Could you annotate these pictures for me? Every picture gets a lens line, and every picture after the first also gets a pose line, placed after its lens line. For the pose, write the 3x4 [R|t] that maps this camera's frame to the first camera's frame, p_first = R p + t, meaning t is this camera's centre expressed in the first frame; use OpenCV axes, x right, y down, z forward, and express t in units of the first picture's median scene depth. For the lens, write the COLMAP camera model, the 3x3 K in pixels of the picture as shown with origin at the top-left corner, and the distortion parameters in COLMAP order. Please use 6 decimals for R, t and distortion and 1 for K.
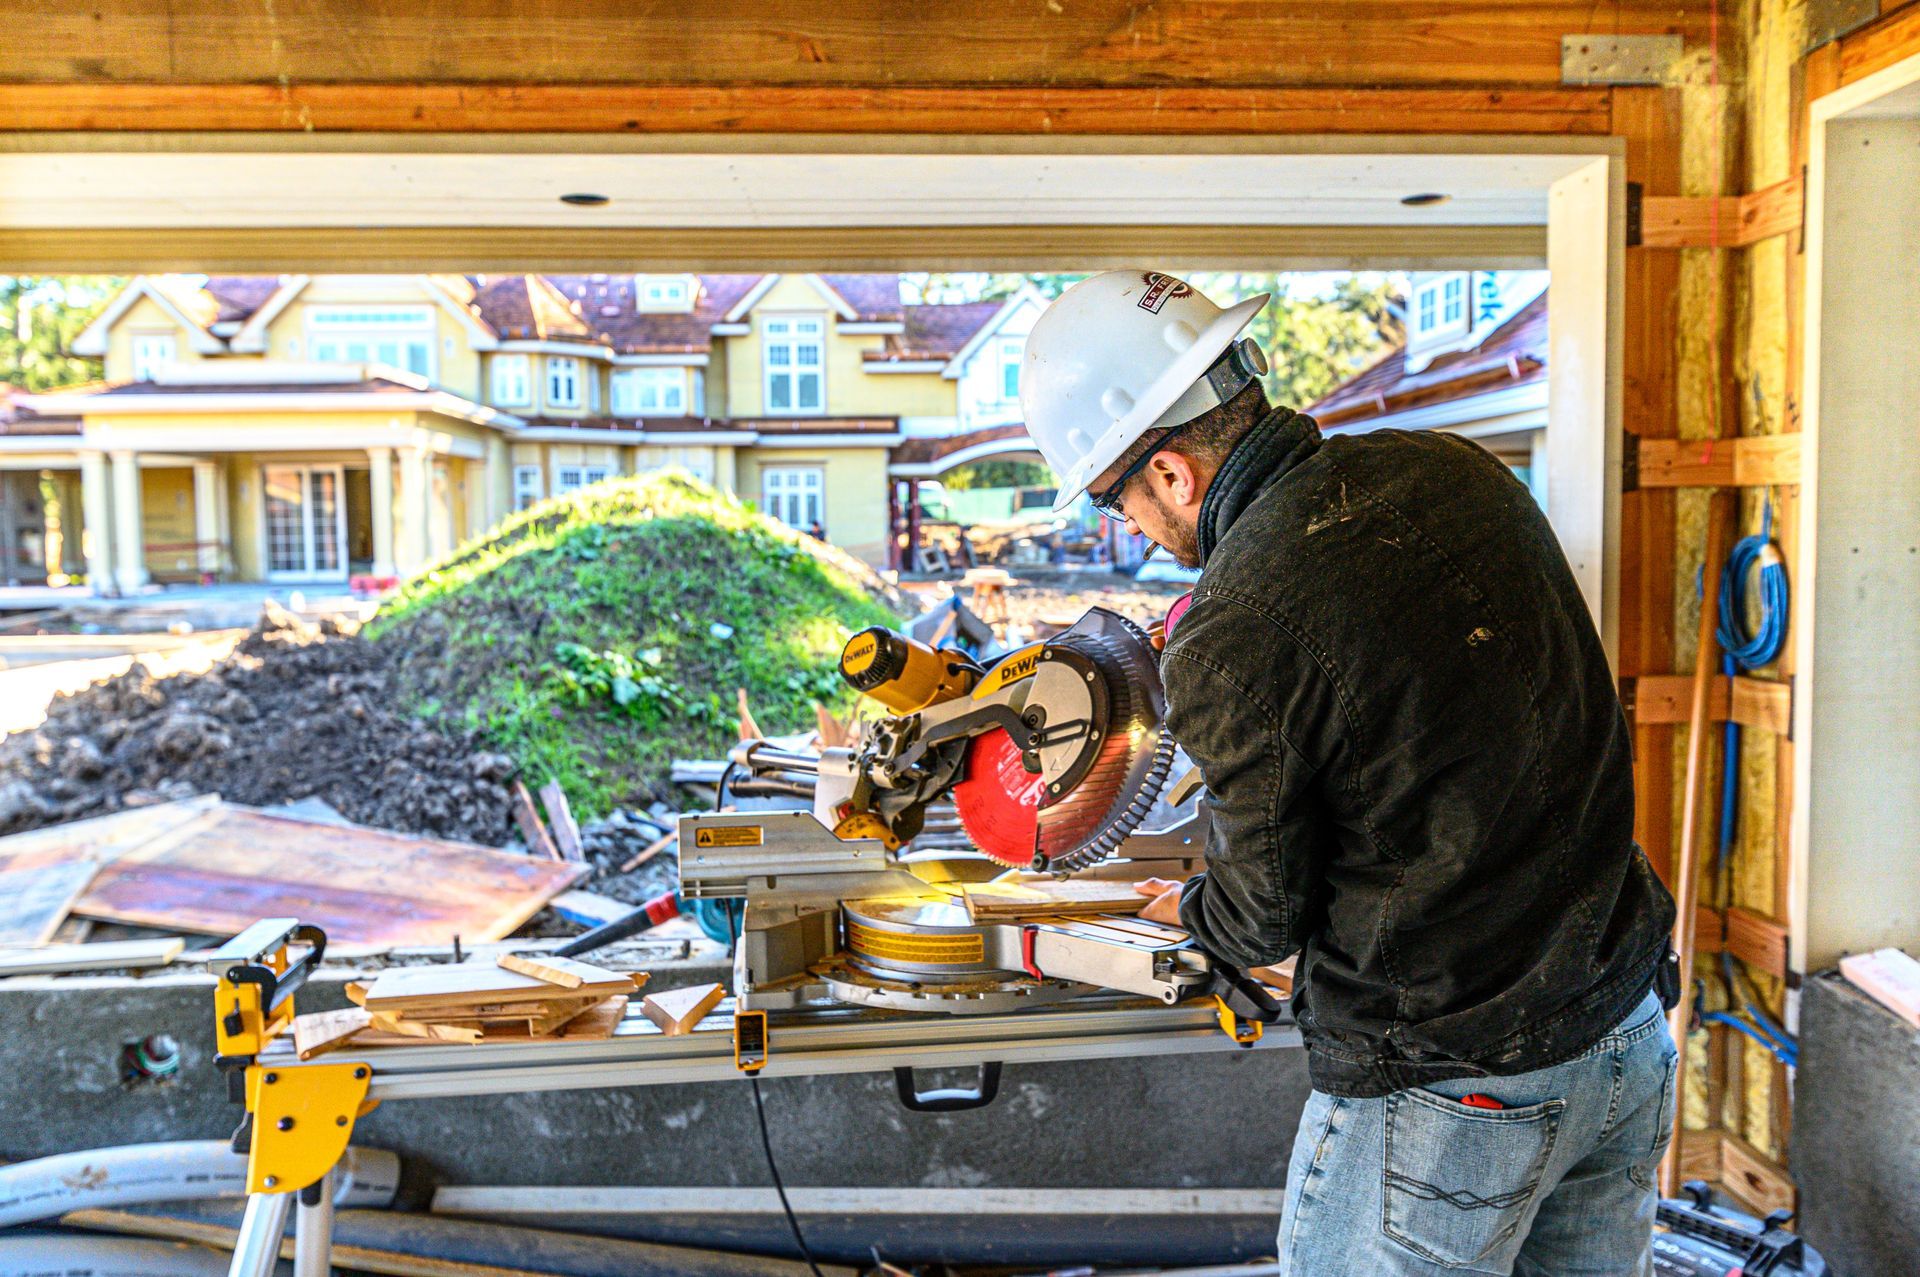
lens RADIAL K [[1372.6, 0, 959.1], [0, 1372.6, 595.7], [0, 0, 1]] dist [-0.057143, 0.001647]
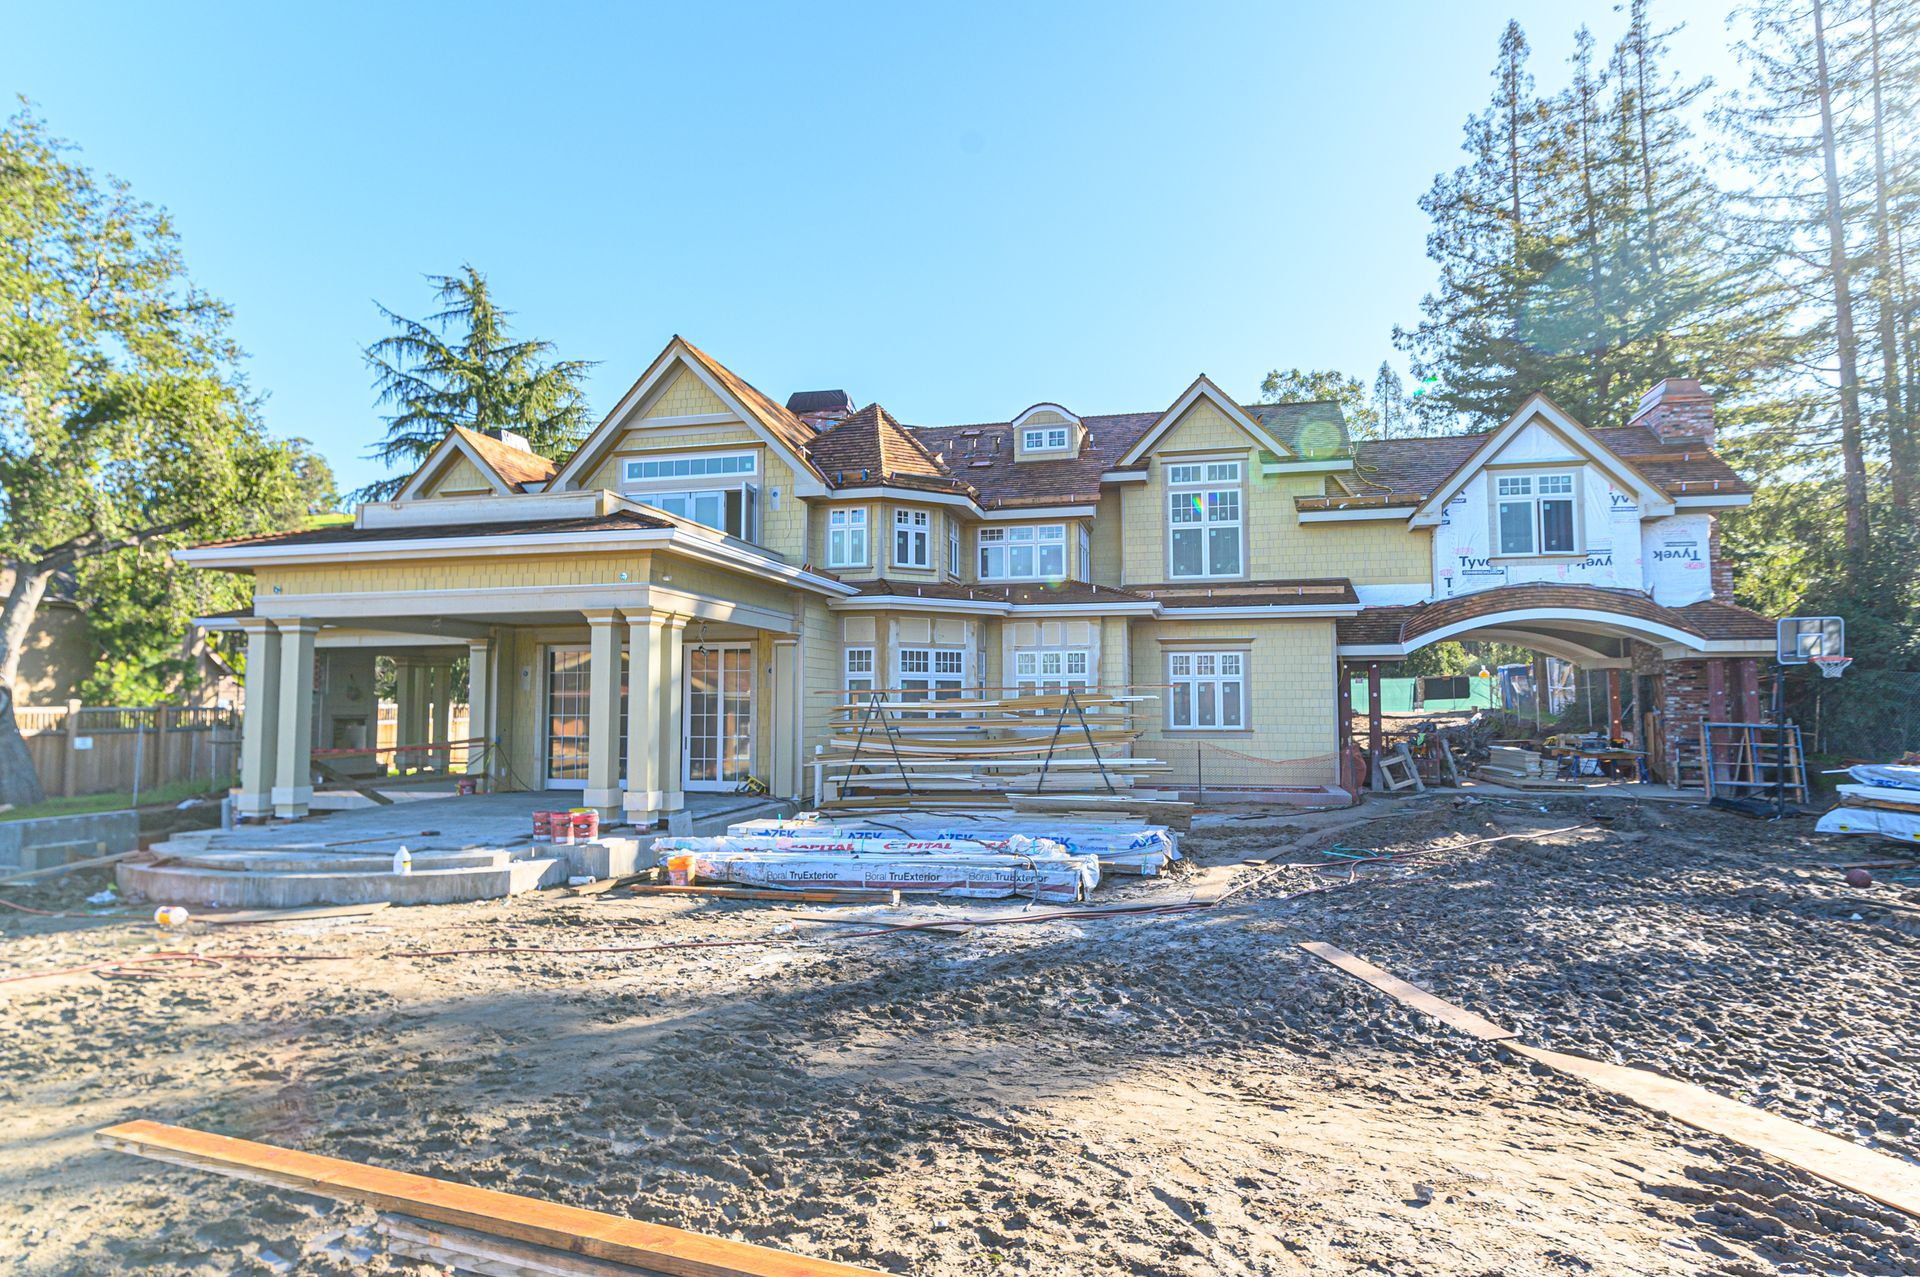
lens RADIAL K [[1118.8, 0, 954.4], [0, 1118.8, 629.5], [0, 0, 1]] dist [-0.004023, -0.000227]
pose [[0.949995, -0.007922, -0.312166, -0.060415], [-0.028946, 0.993140, -0.113292, -0.029784], [0.310922, 0.116663, 0.943248, 0.374593]]
